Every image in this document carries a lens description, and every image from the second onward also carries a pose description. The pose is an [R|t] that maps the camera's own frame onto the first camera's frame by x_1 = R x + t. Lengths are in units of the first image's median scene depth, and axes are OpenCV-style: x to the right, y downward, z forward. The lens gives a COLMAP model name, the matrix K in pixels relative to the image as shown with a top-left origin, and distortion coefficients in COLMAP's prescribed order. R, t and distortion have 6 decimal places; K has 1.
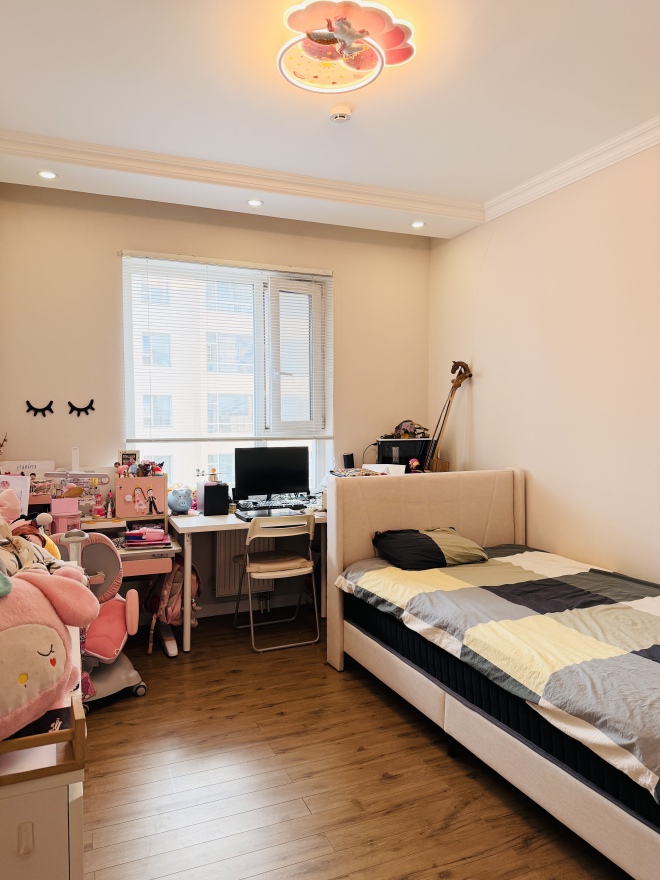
lens RADIAL K [[622.2, 0, 323.5], [0, 622.2, 438.9], [0, 0, 1]] dist [0.118493, -0.171097]
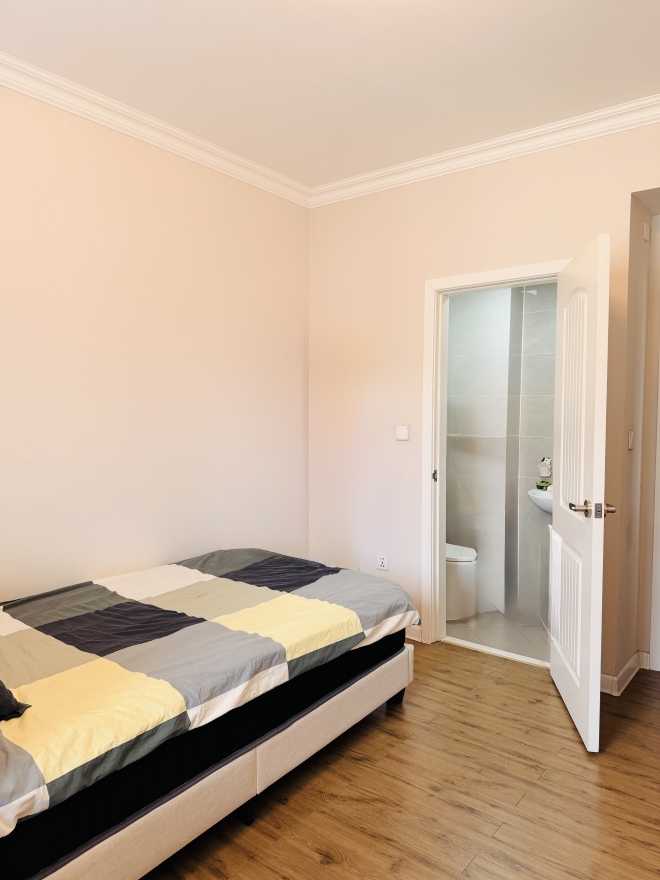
lens RADIAL K [[622.2, 0, 323.5], [0, 622.2, 438.9], [0, 0, 1]] dist [0.118493, -0.171097]
pose [[-0.509359, -0.044208, 0.859418, -0.565608], [0.015971, 0.998022, 0.060803, -0.046701], [-0.860406, 0.044696, -0.507645, 1.401730]]
